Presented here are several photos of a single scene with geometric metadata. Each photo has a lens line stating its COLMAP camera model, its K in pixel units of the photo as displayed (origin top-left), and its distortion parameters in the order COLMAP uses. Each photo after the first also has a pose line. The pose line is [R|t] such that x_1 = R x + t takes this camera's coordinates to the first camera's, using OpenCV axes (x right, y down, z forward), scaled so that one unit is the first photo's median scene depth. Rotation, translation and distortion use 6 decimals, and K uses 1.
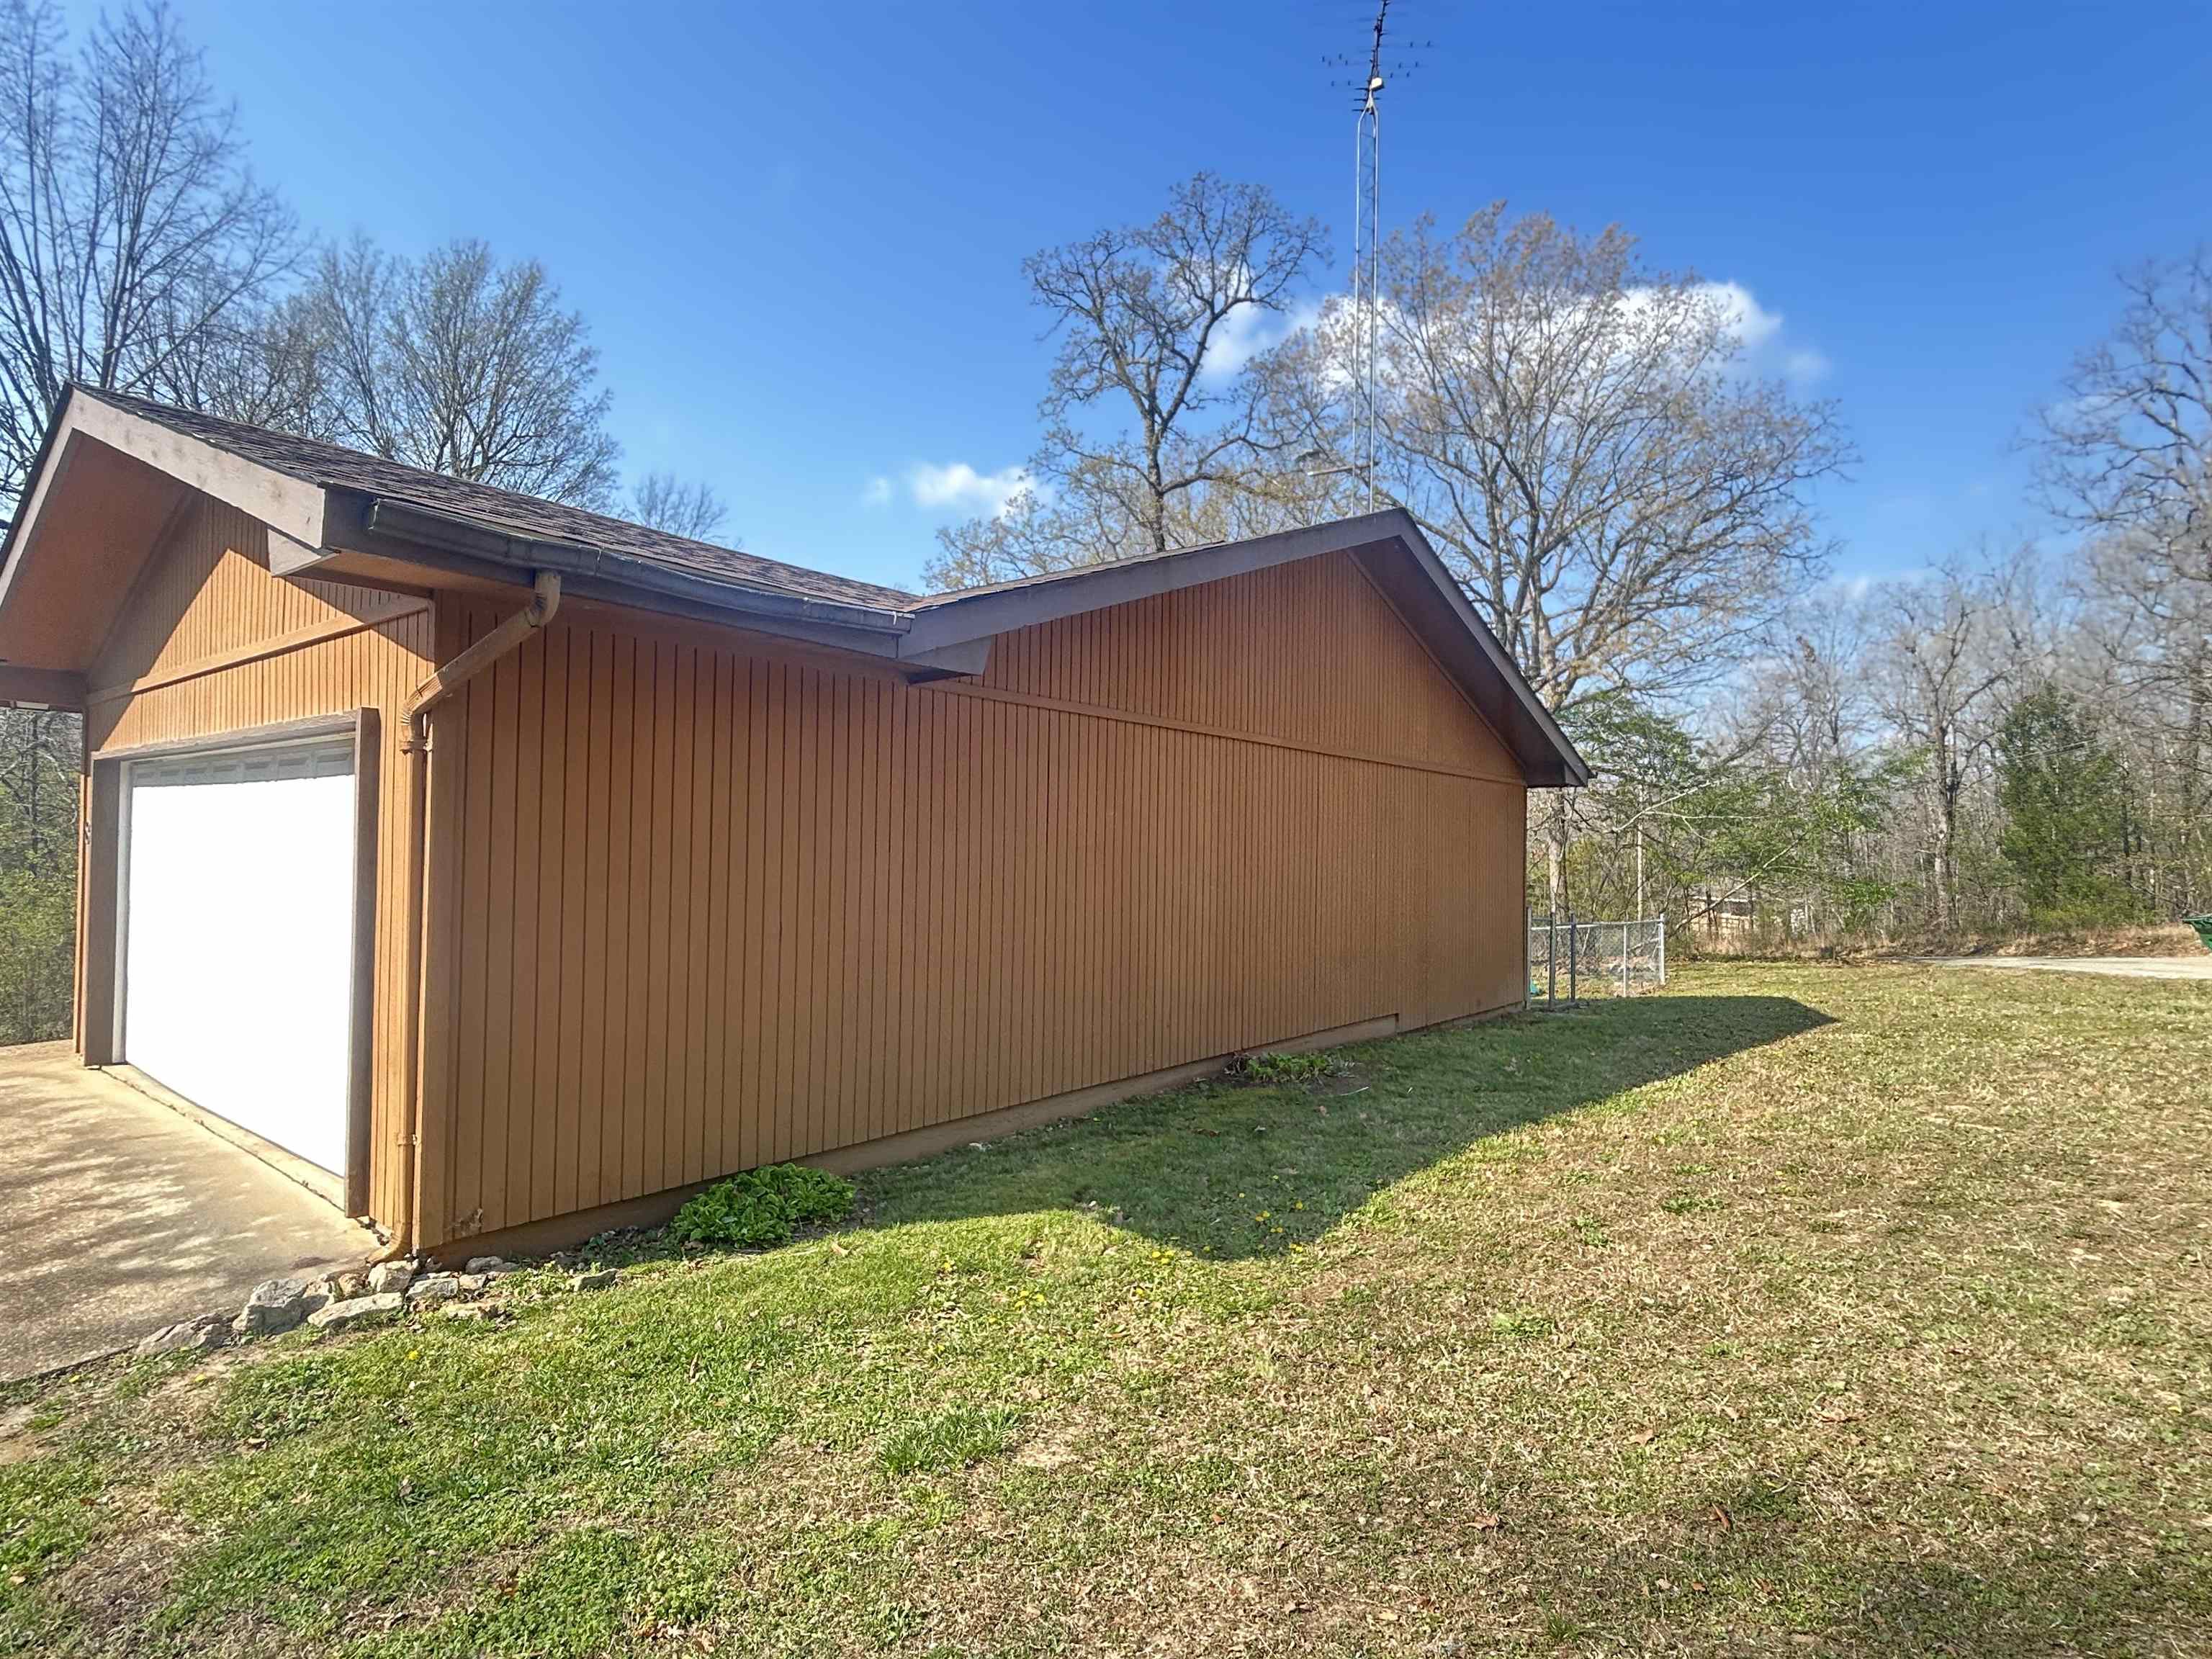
lens RADIAL K [[1117.3, 0, 1096.8], [0, 1117.3, 838.8], [0, 0, 1]] dist [0.001321, 0.000395]
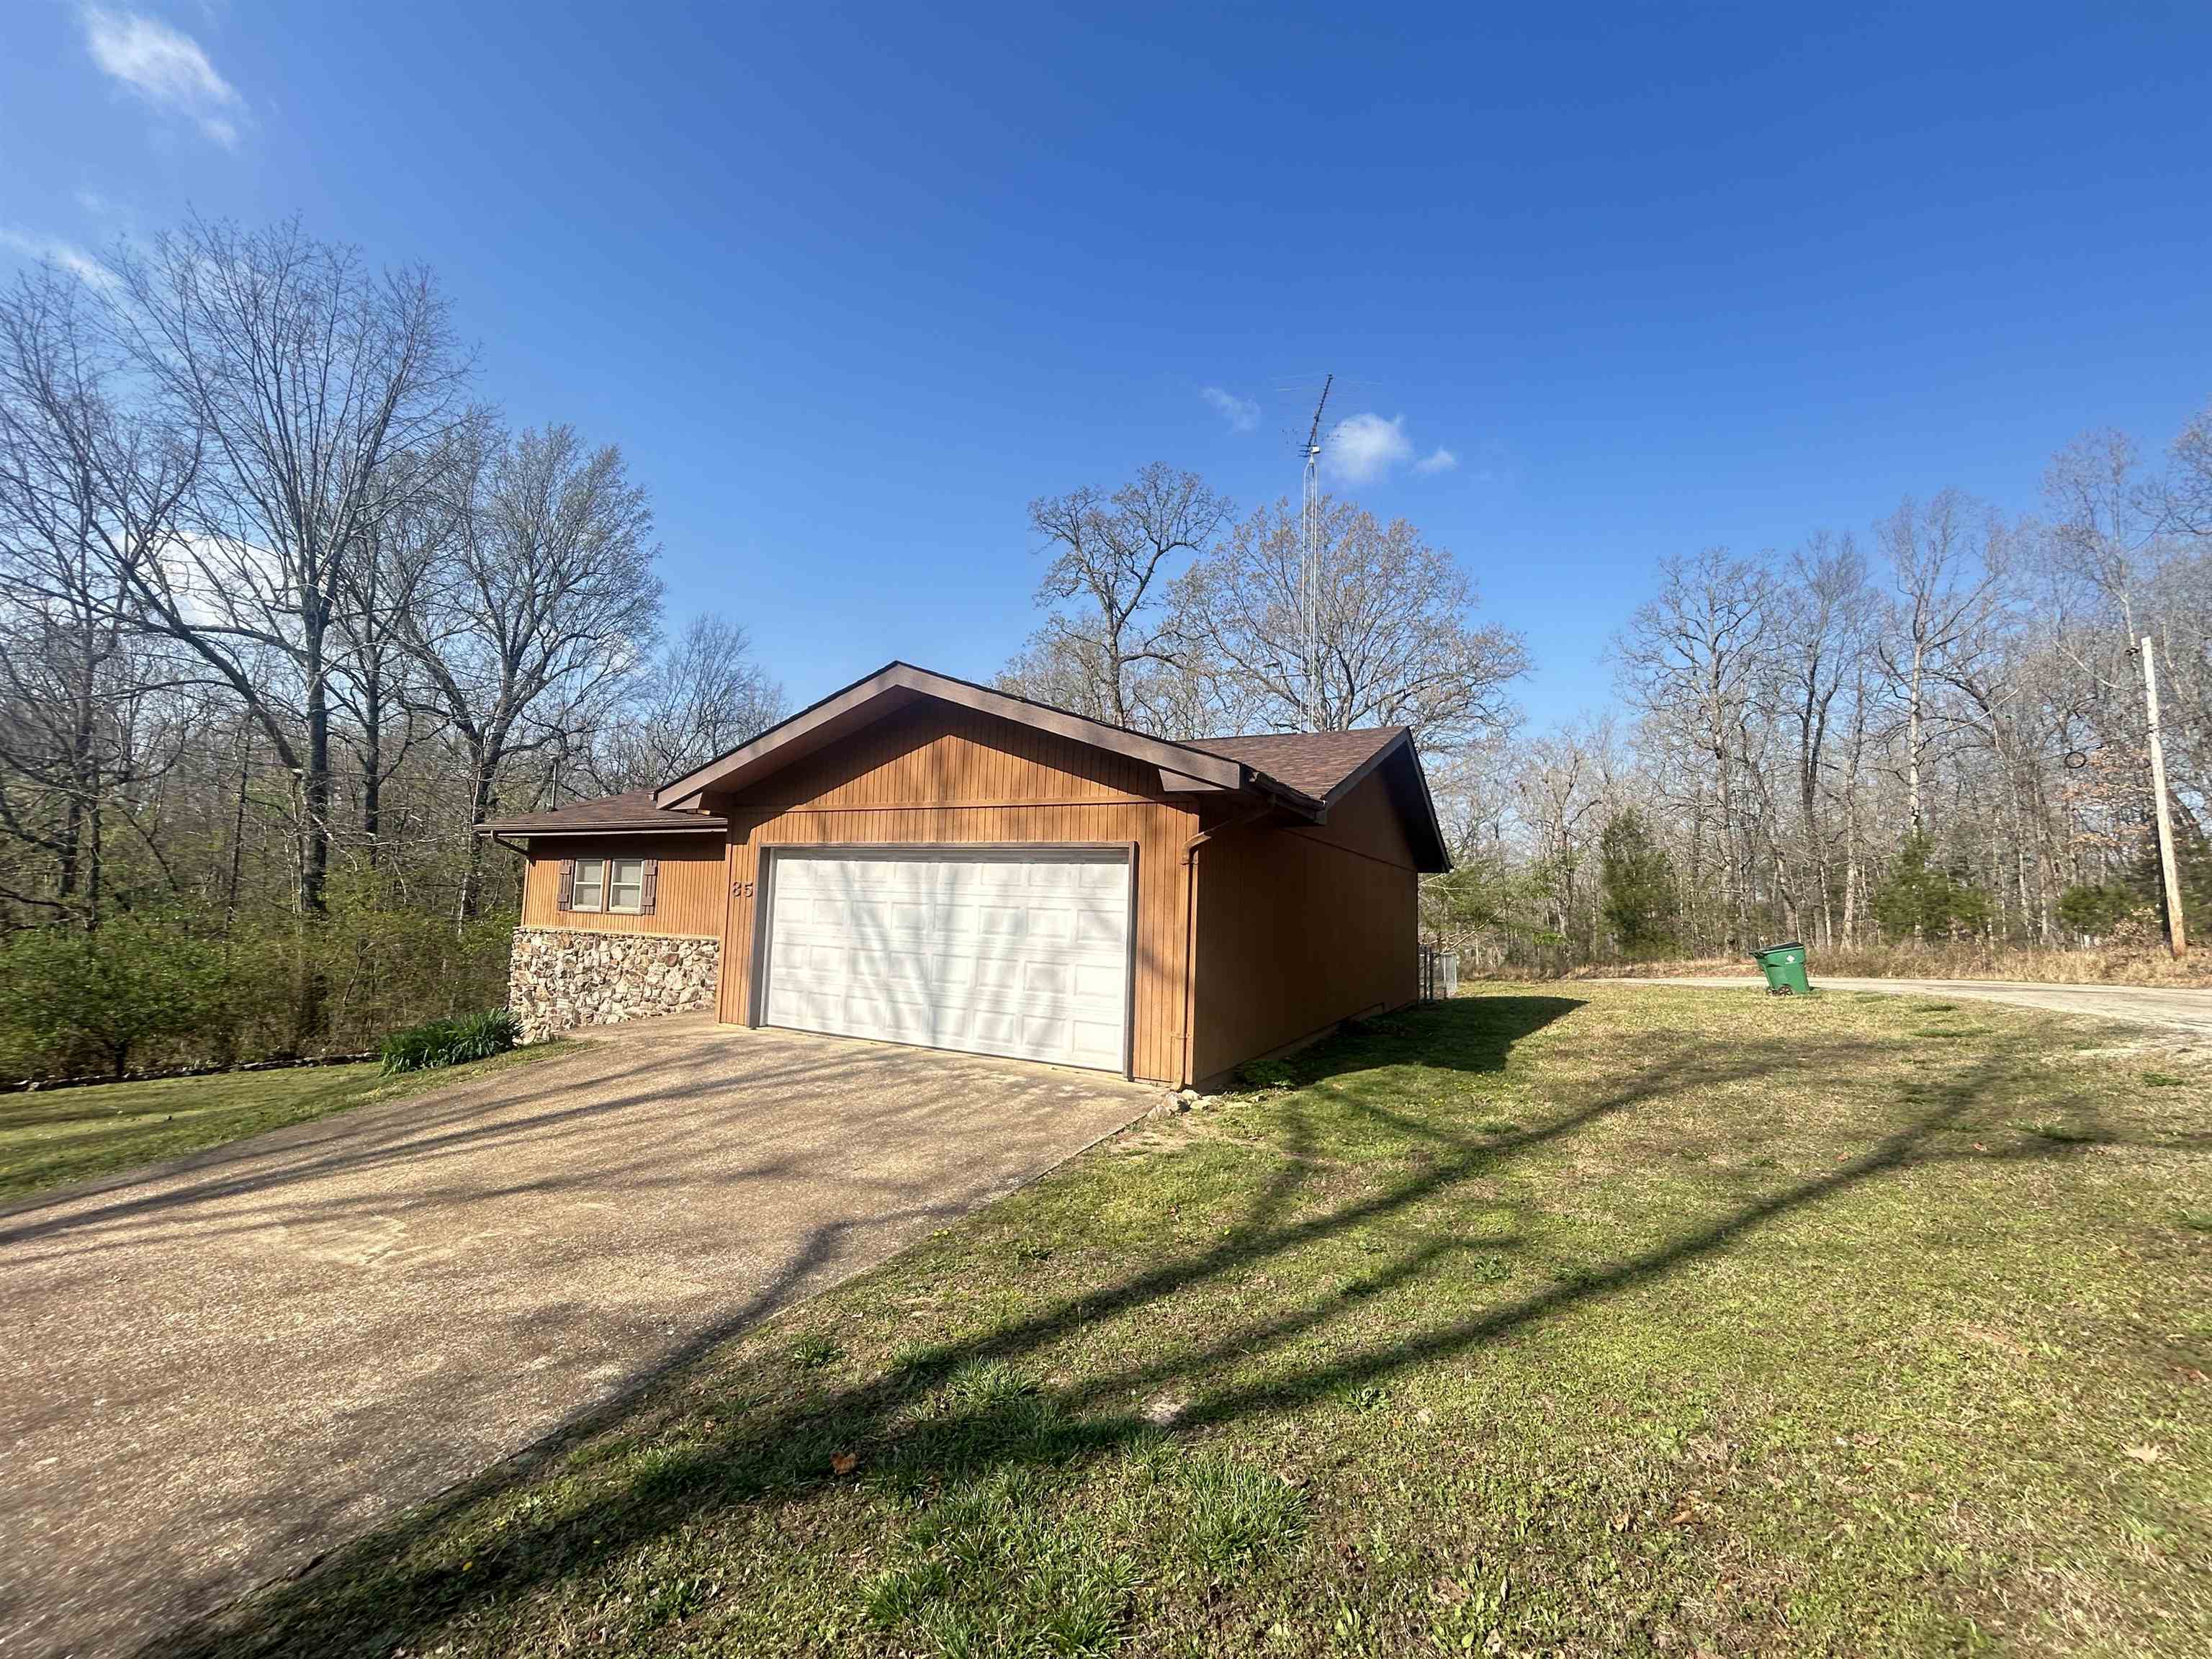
lens RADIAL K [[901.5, 0, 1067.9], [0, 901.5, 828.2], [0, 0, 1]] dist [-0.003589, 0.001131]
pose [[0.983123, 0.032906, 0.179960, -0.171323], [-0.020454, 0.997294, -0.070613, -0.003011], [-0.181797, 0.065740, 0.981136, -0.117123]]
